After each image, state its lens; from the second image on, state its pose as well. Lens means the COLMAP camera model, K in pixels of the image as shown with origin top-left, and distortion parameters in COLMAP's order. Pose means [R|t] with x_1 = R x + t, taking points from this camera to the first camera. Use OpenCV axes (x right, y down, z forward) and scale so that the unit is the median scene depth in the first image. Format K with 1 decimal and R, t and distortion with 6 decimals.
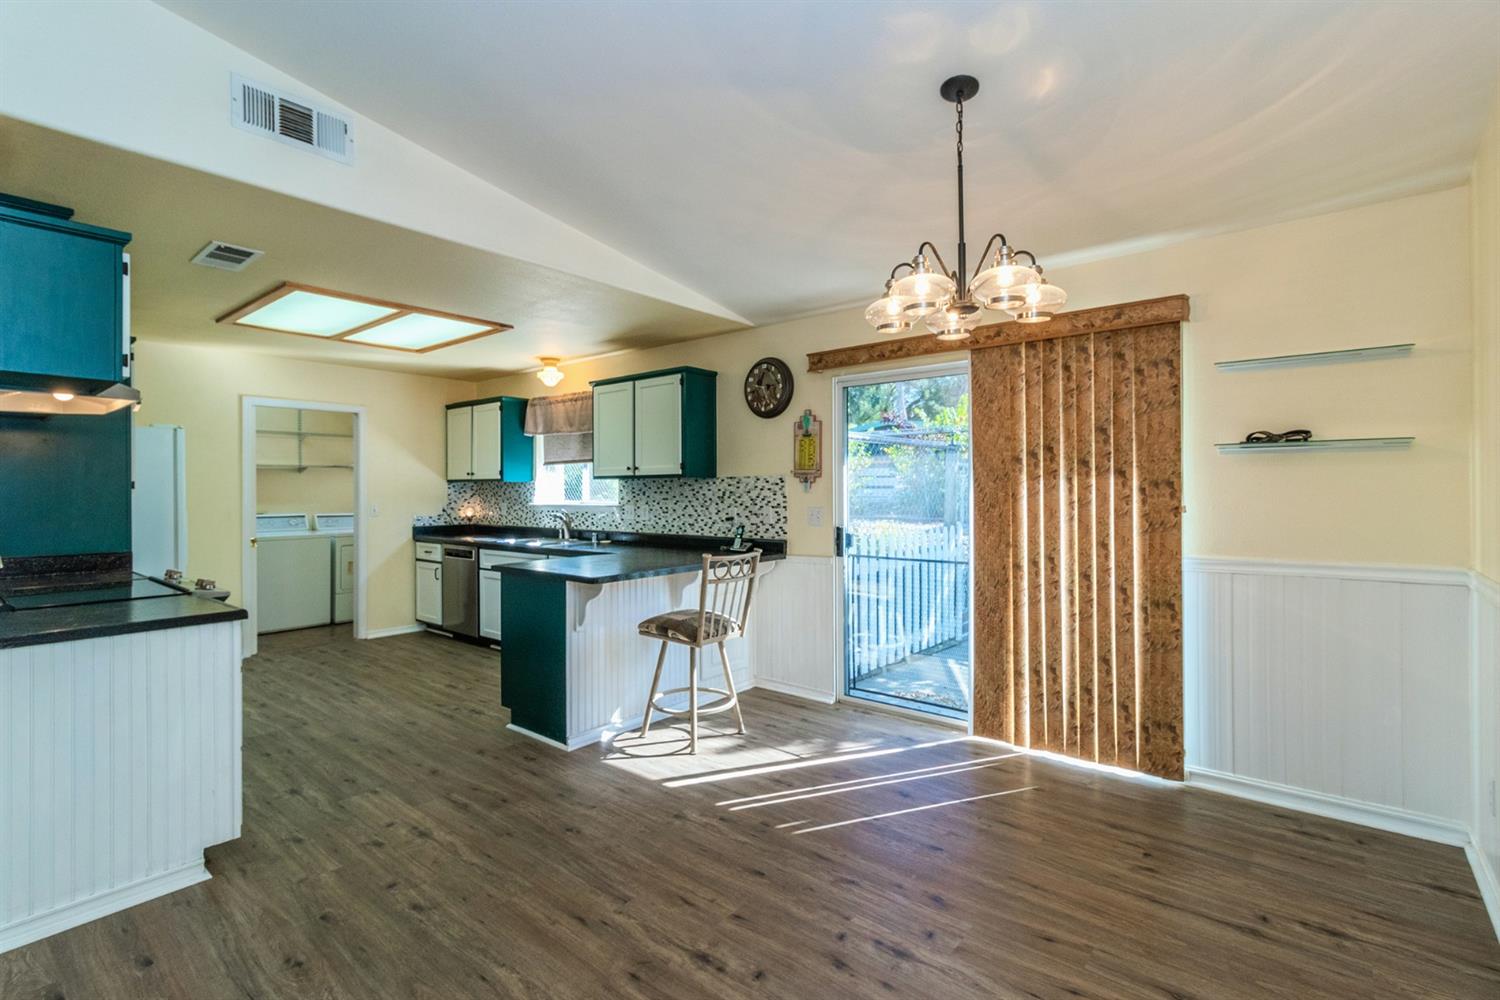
lens RADIAL K [[696.6, 0, 743.3], [0, 696.6, 488.8], [0, 0, 1]] dist [0.001835, -0.000860]
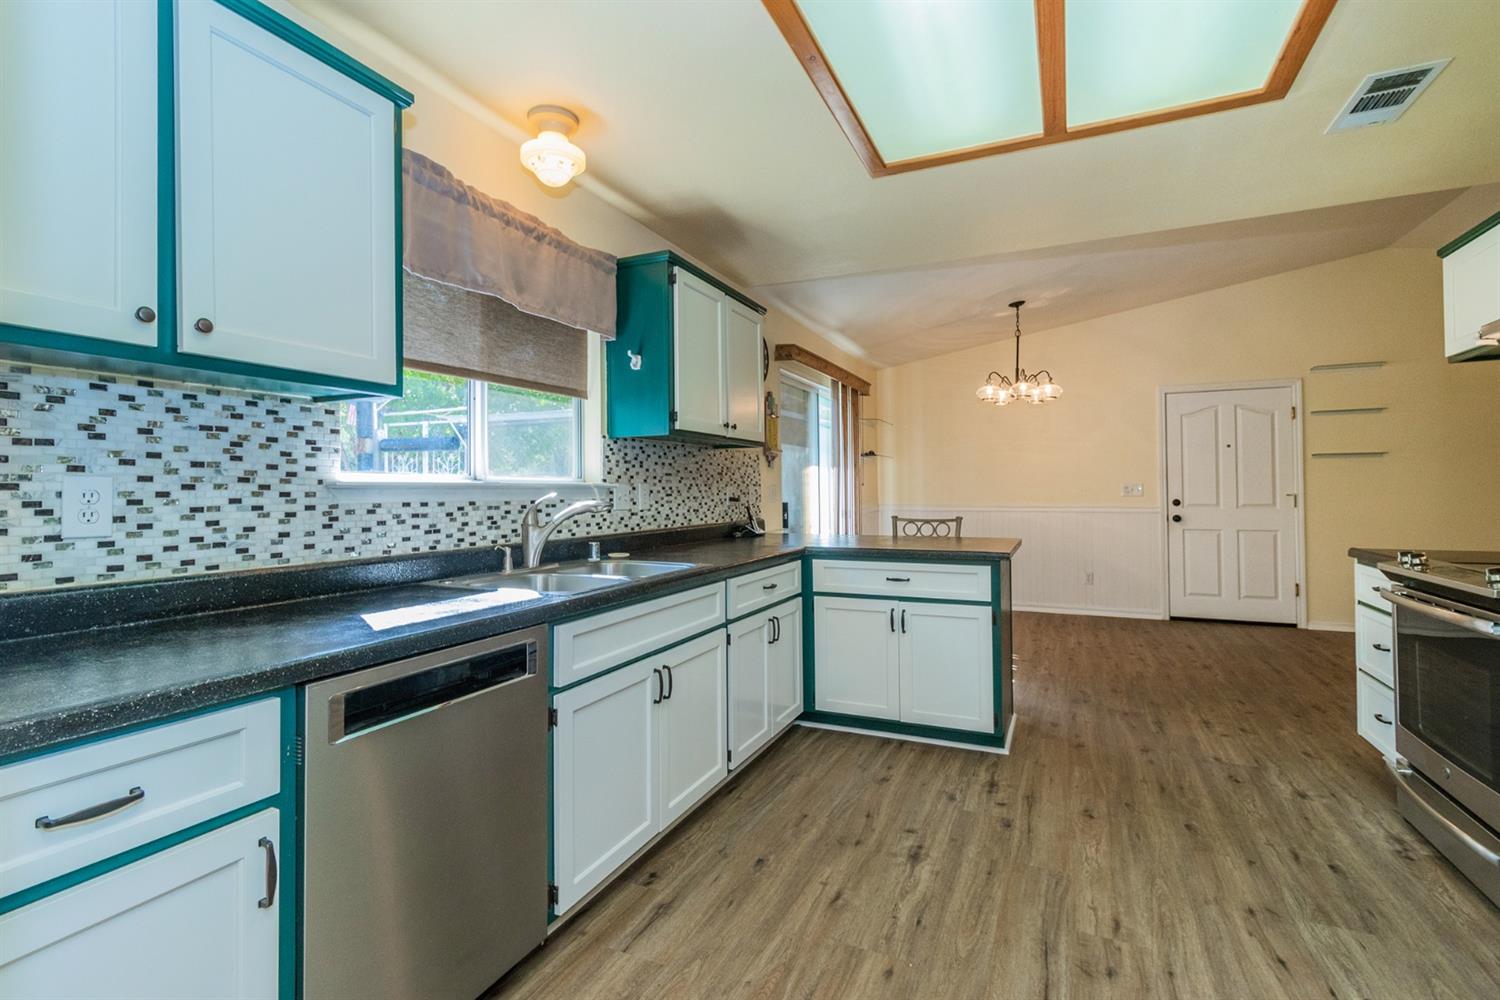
lens RADIAL K [[696.6, 0, 737.8], [0, 696.6, 489.1], [0, 0, 1]] dist [0.001835, -0.000860]
pose [[-0.259422, 0.005029, 0.965751, -0.966199], [0.000907, 0.999987, -0.004964, 0.040211], [-0.965764, -0.000412, -0.259423, 1.411666]]
